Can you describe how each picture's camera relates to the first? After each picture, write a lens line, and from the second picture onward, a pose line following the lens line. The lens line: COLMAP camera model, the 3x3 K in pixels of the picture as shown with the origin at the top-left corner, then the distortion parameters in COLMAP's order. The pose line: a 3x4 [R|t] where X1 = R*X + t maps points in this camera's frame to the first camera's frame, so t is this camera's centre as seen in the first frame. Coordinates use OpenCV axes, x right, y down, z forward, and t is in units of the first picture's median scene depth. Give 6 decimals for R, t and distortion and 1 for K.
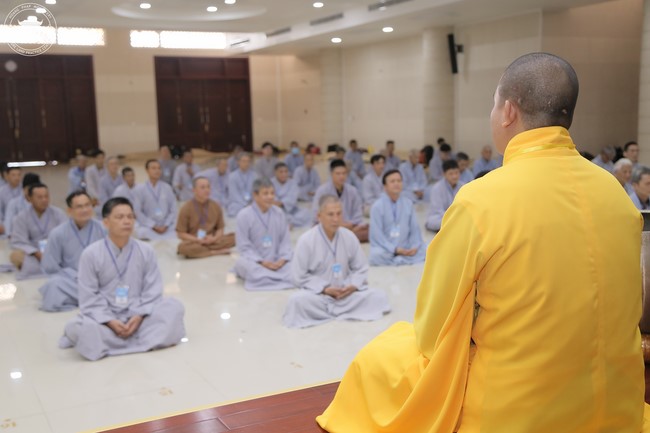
lens RADIAL K [[832.3, 0, 323.7], [0, 832.3, 212.1], [0, 0, 1]] dist [0.134052, 0.000000]
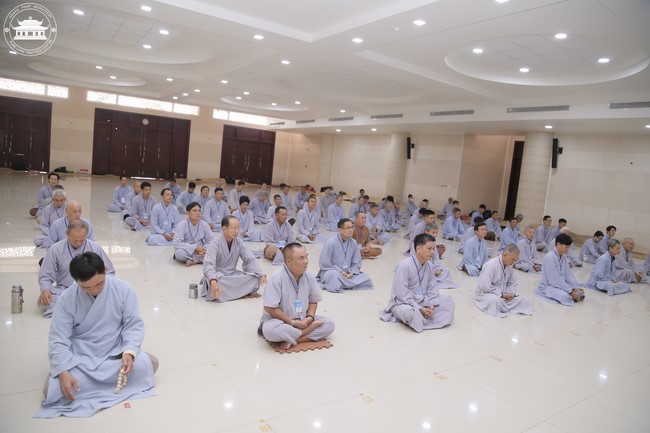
lens RADIAL K [[465.2, 0, 326.5], [0, 465.2, 222.4], [0, 0, 1]] dist [-0.112589, 0.015025]
pose [[0.983451, 0.108970, 0.144739, -0.115063], [-0.109367, 0.993988, -0.005236, -0.002755], [-0.144439, -0.010680, 0.989456, 0.025122]]
